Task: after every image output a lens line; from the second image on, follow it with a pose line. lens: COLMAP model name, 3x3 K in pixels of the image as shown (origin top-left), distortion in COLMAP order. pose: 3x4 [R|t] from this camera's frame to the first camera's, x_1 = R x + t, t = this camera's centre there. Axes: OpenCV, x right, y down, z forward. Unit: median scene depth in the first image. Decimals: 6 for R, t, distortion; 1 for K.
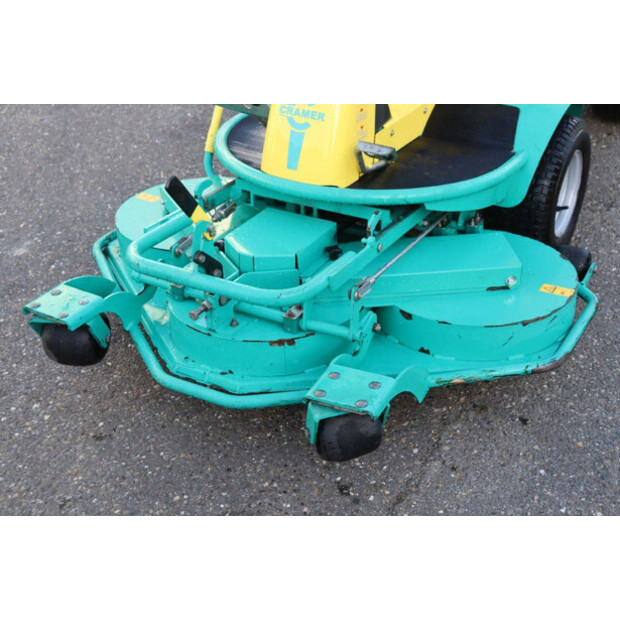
lens RADIAL K [[872.5, 0, 310.0], [0, 872.5, 310.0], [0, 0, 1]] dist [0.078759, -0.020065]
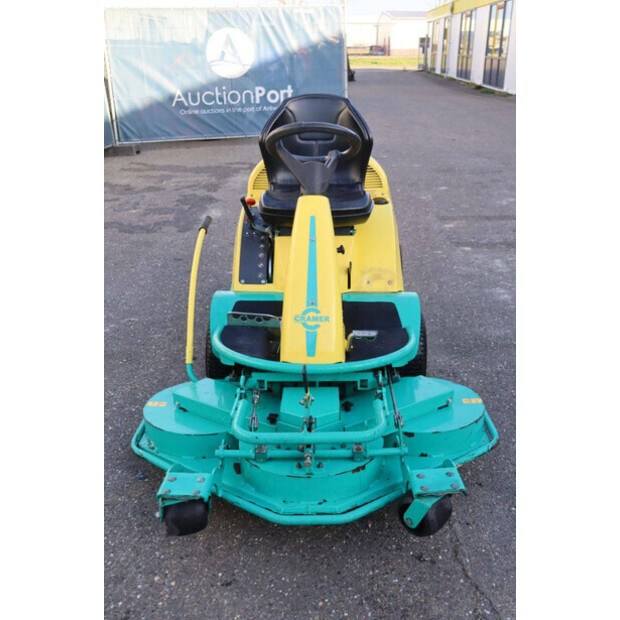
lens RADIAL K [[644.0, 0, 309.3], [0, 644.0, 319.2], [0, 0, 1]] dist [-0.039100, 0.014202]
pose [[0.876586, -0.136848, 0.461378, -0.526811], [0.242520, 0.953696, -0.177899, -0.028407], [-0.415669, 0.267838, 0.869185, 0.039326]]
